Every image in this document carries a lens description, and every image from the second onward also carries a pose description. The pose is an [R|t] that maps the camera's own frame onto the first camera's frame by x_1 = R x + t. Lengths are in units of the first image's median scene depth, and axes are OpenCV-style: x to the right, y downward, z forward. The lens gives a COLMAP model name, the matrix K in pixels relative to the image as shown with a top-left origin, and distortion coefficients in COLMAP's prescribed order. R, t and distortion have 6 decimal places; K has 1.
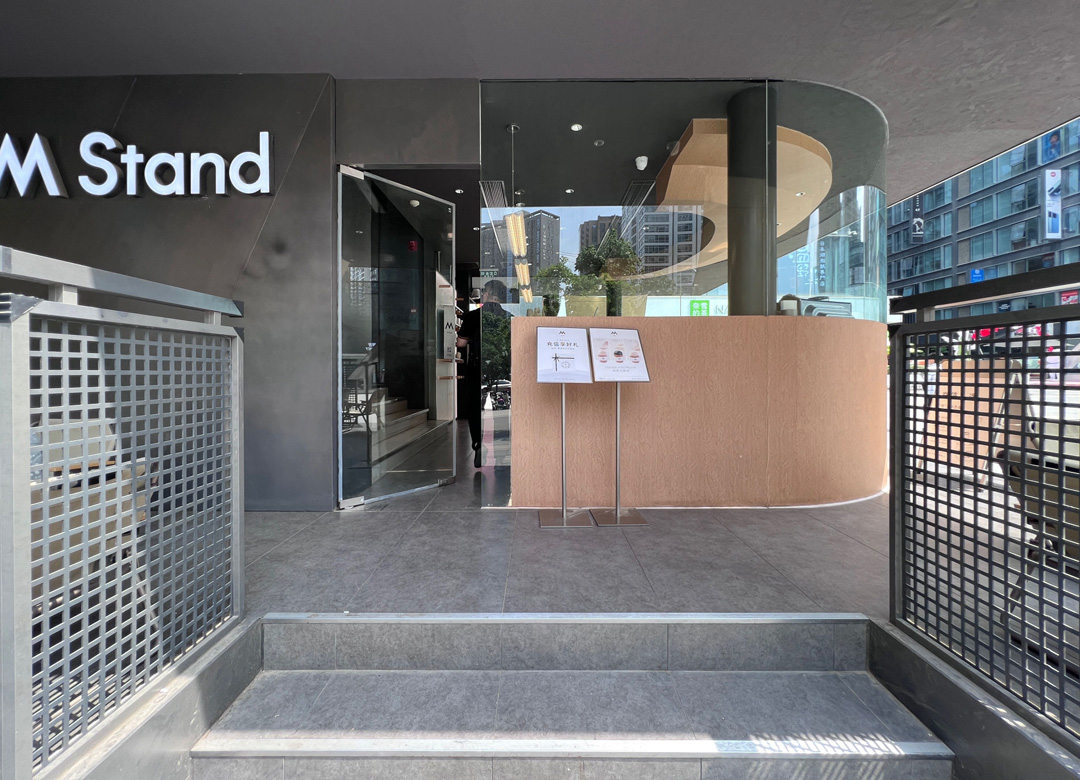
lens RADIAL K [[425.4, 0, 540.0], [0, 425.4, 390.0], [0, 0, 1]] dist [0.000048, 0.000016]
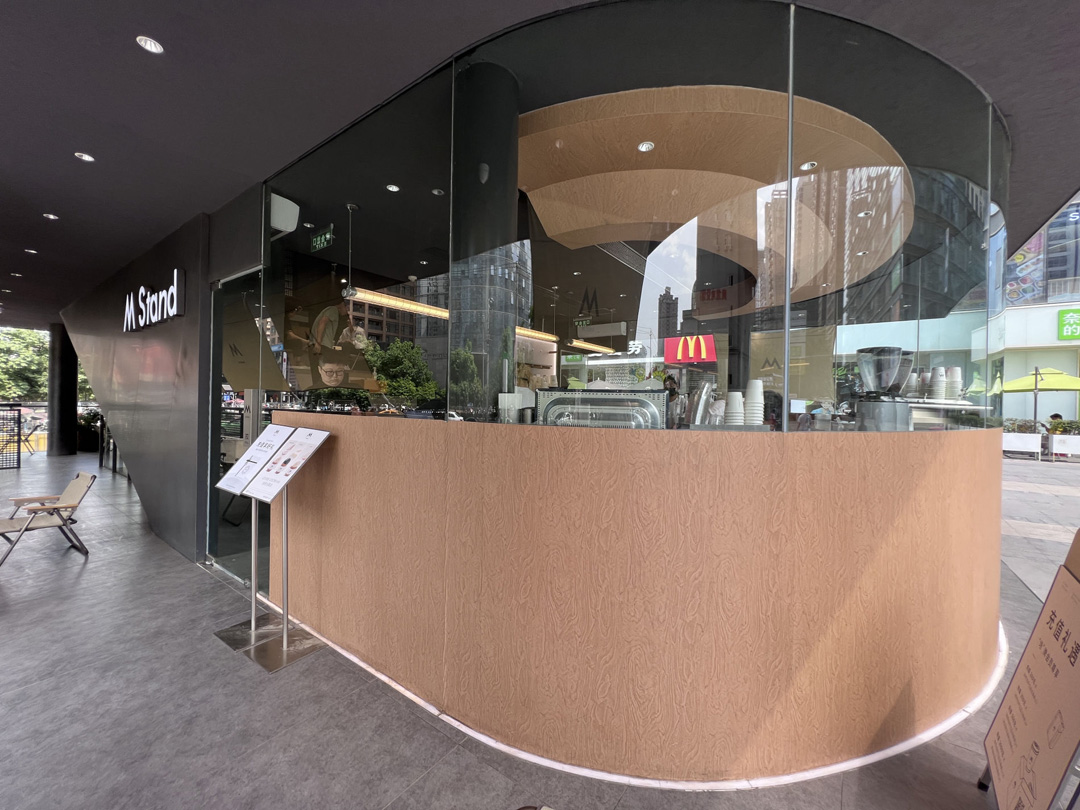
lens RADIAL K [[436.1, 0, 540.0], [0, 436.1, 405.0], [0, 0, 1]] dist [-0.000465, -0.000088]
pose [[0.815427, 0.028959, -0.578135, 1.125530], [-0.050089, 0.998532, -0.020631, -0.210825], [0.576689, 0.045781, 0.815680, 0.563510]]
